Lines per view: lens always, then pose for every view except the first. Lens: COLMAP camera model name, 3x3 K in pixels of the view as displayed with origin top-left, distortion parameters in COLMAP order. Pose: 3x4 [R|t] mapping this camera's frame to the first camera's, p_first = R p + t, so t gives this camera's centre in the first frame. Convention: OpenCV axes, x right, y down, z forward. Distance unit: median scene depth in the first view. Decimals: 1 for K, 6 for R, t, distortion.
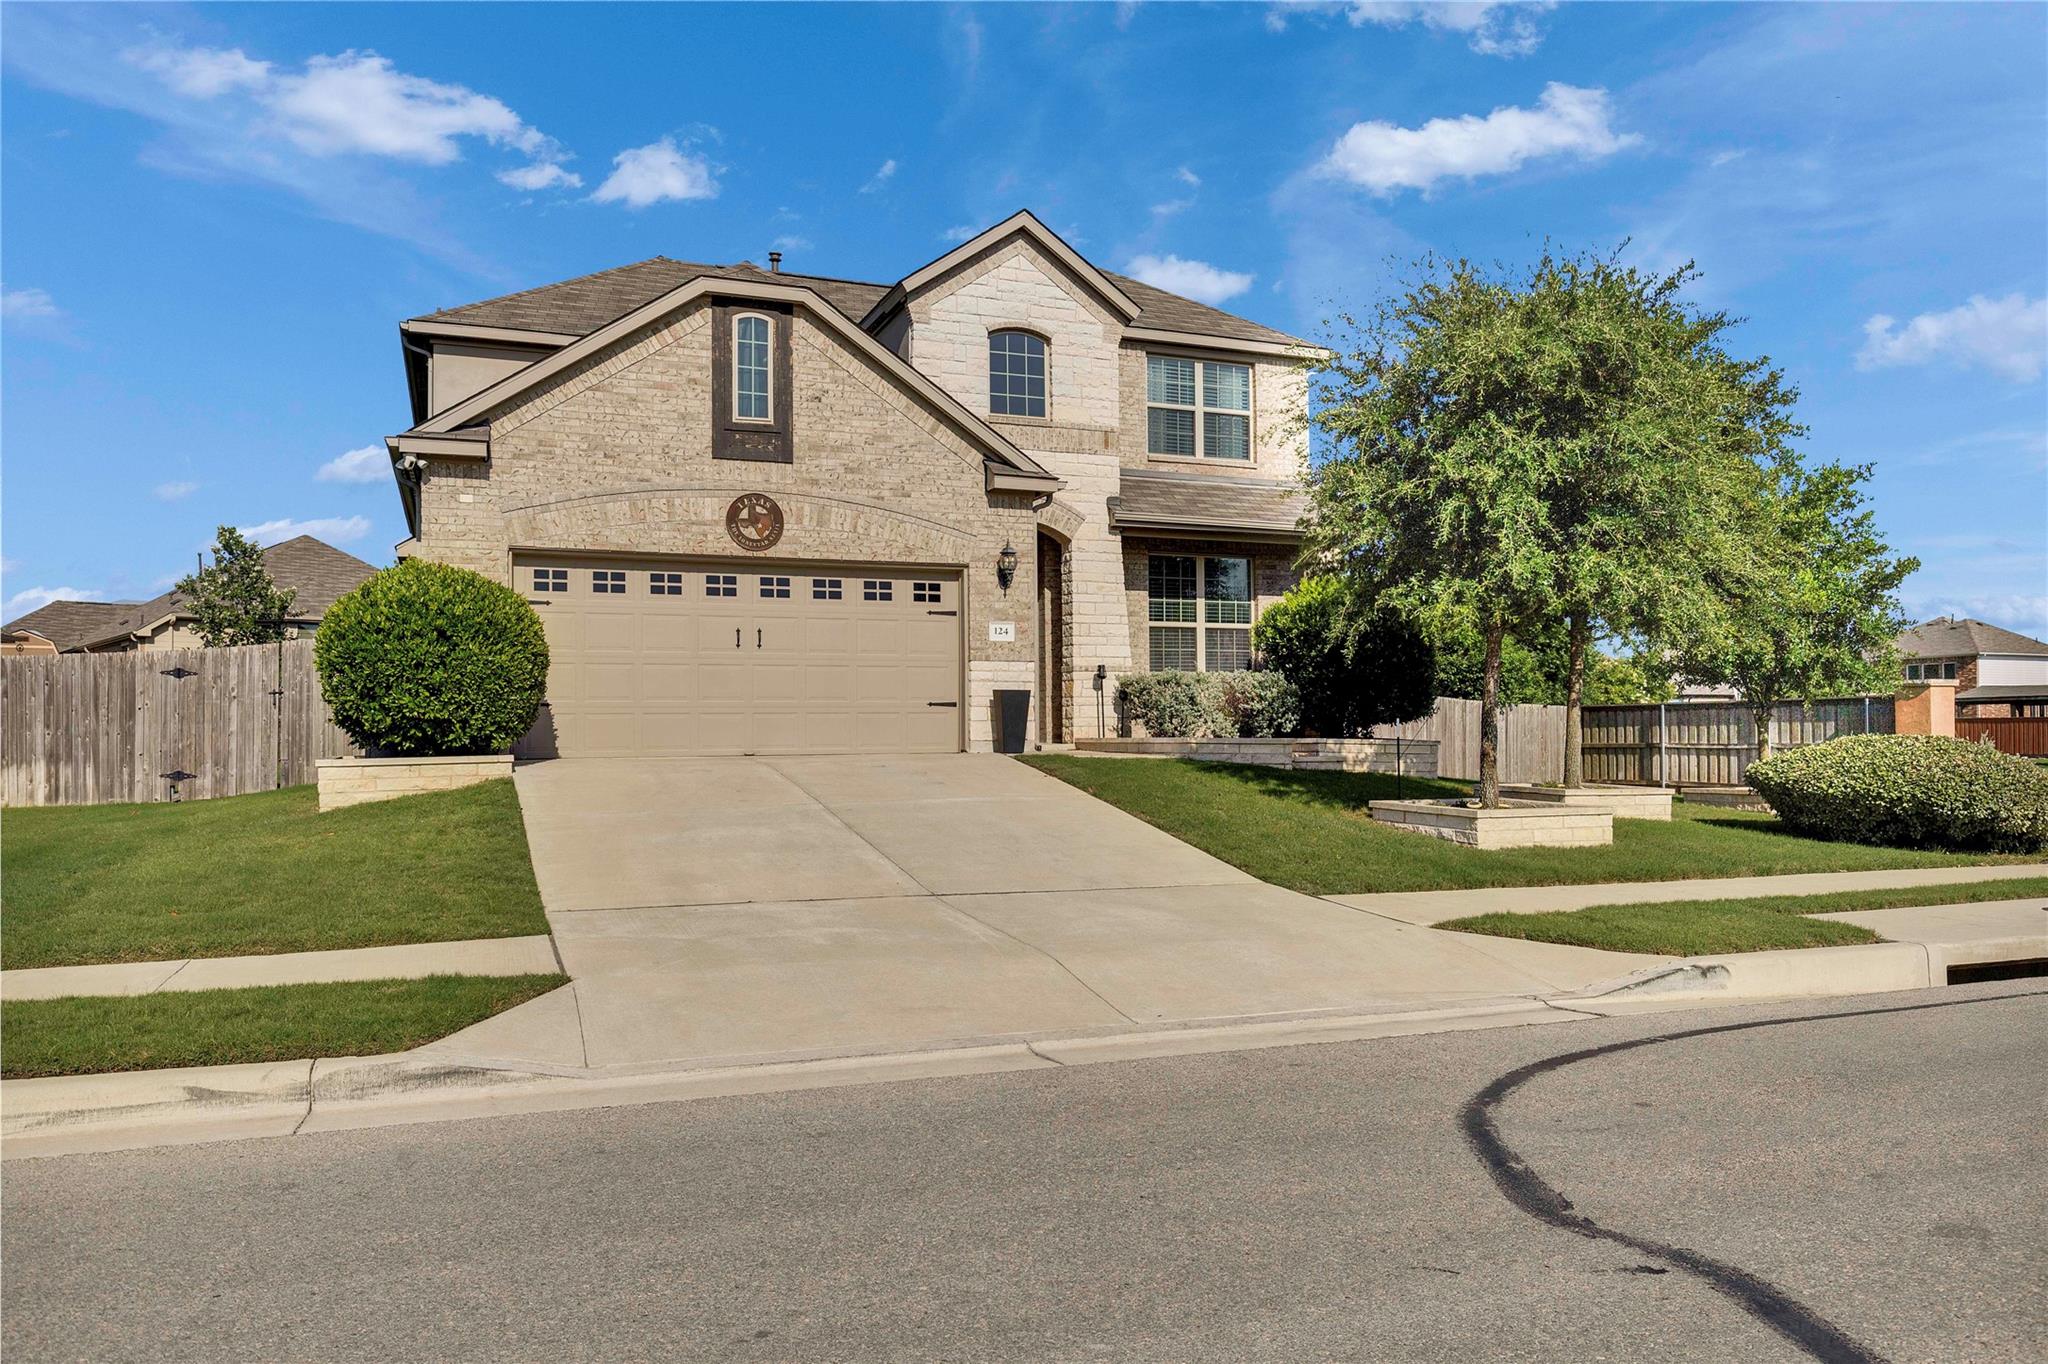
lens RADIAL K [[1039.6, 0, 1024.0], [0, 1039.6, 682.0], [0, 0, 1]] dist [0.004872, 0.001621]
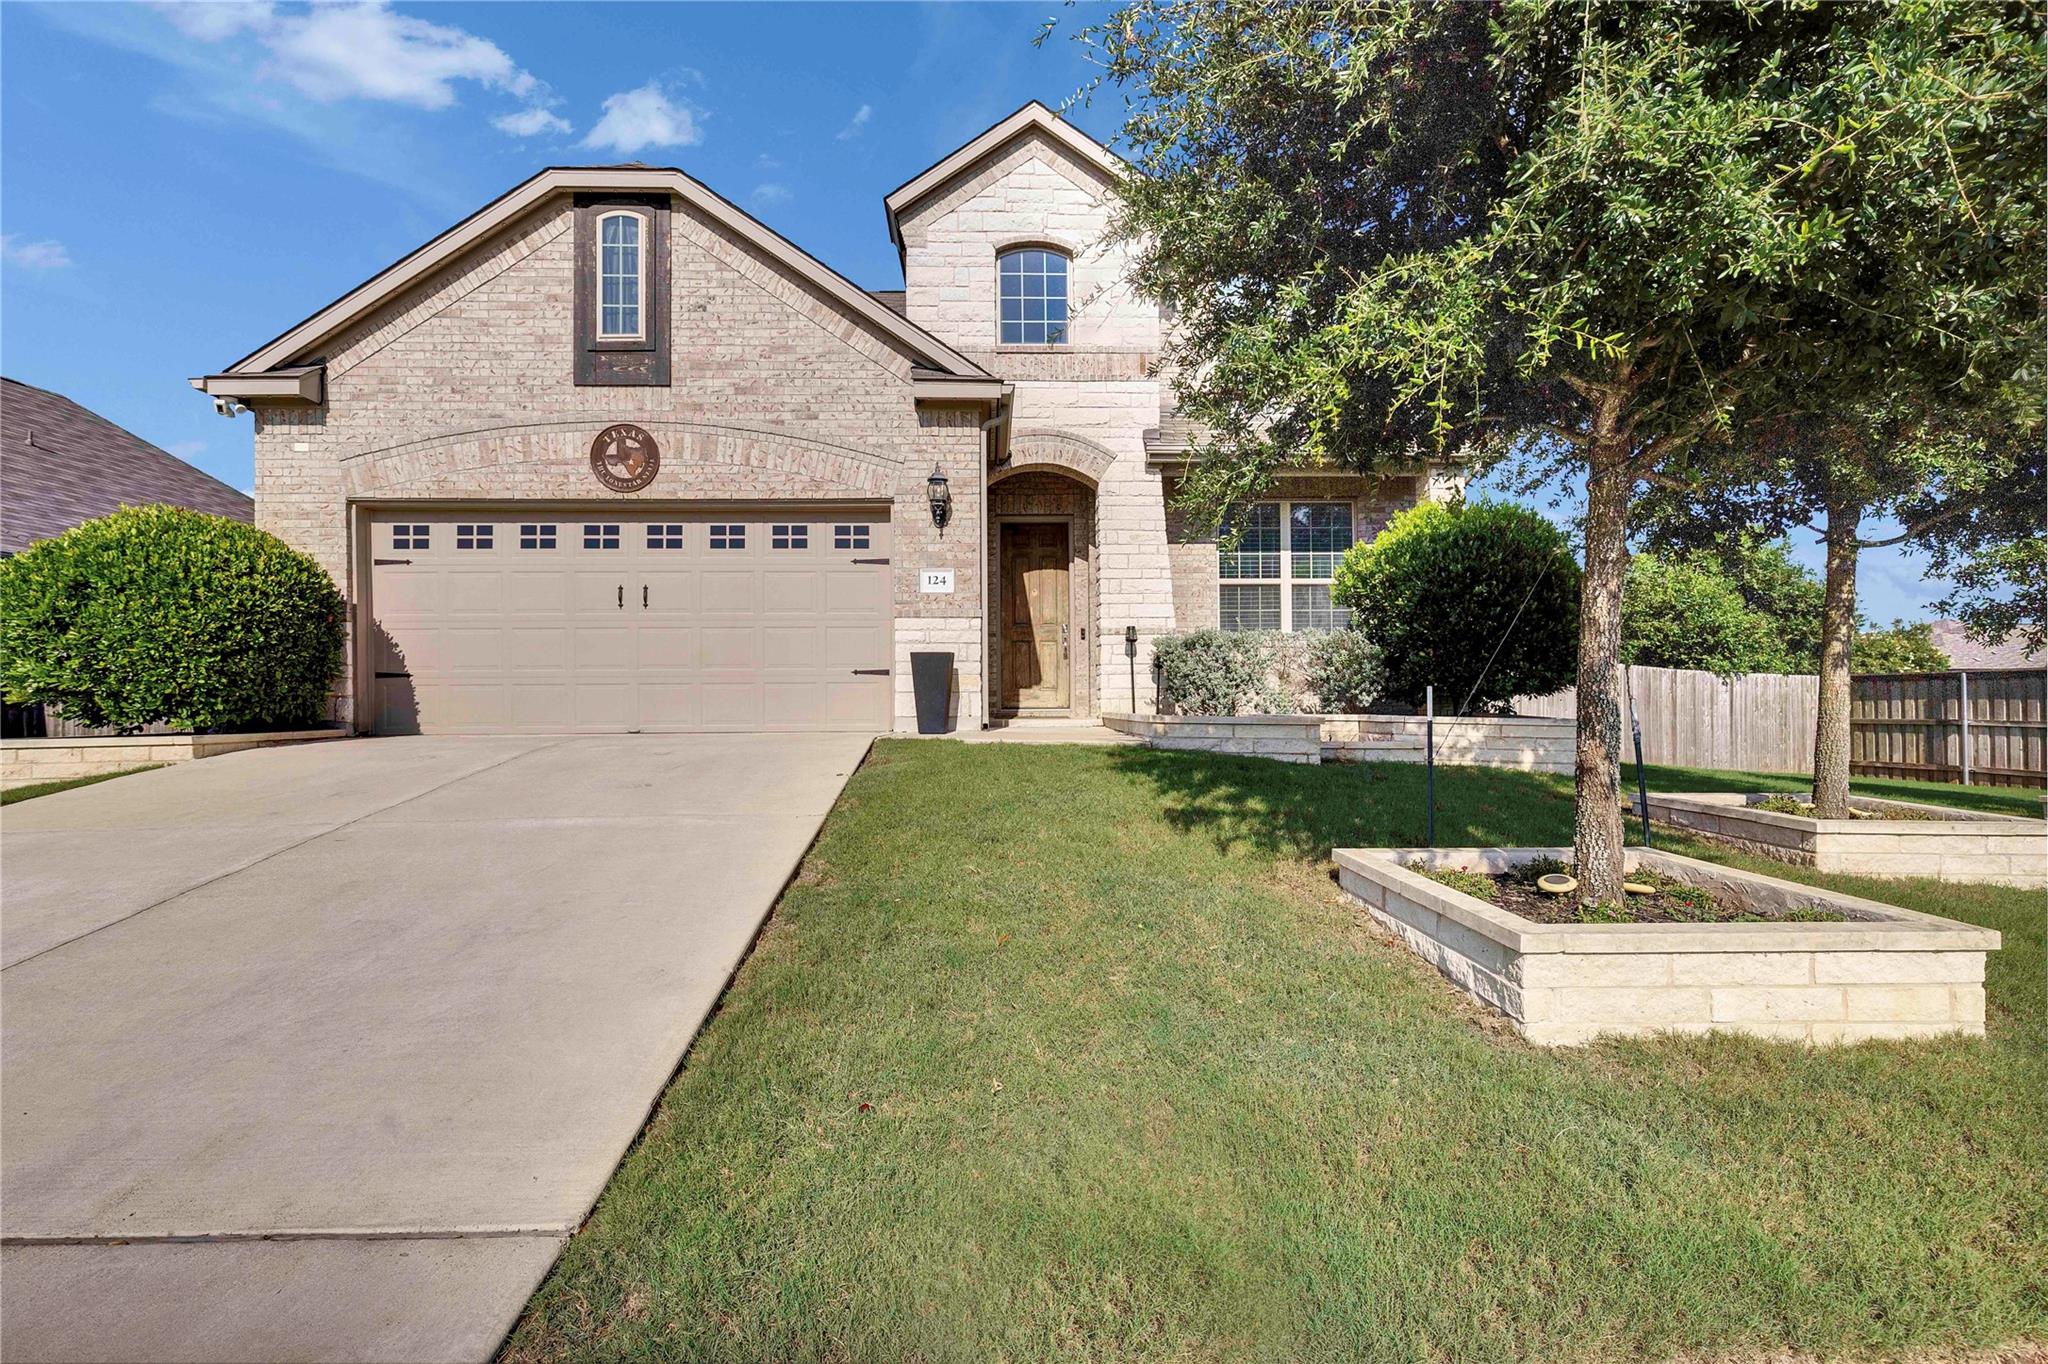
lens RADIAL K [[805.2, 0, 1020.3], [0, 805.2, 672.9], [0, 0, 1]] dist [0.010552, -0.006193]
pose [[0.956214, -0.009236, -0.292523, 0.229512], [0.012334, 0.999886, 0.008749, 0.018352], [0.292408, -0.011974, 0.956219, 0.443519]]
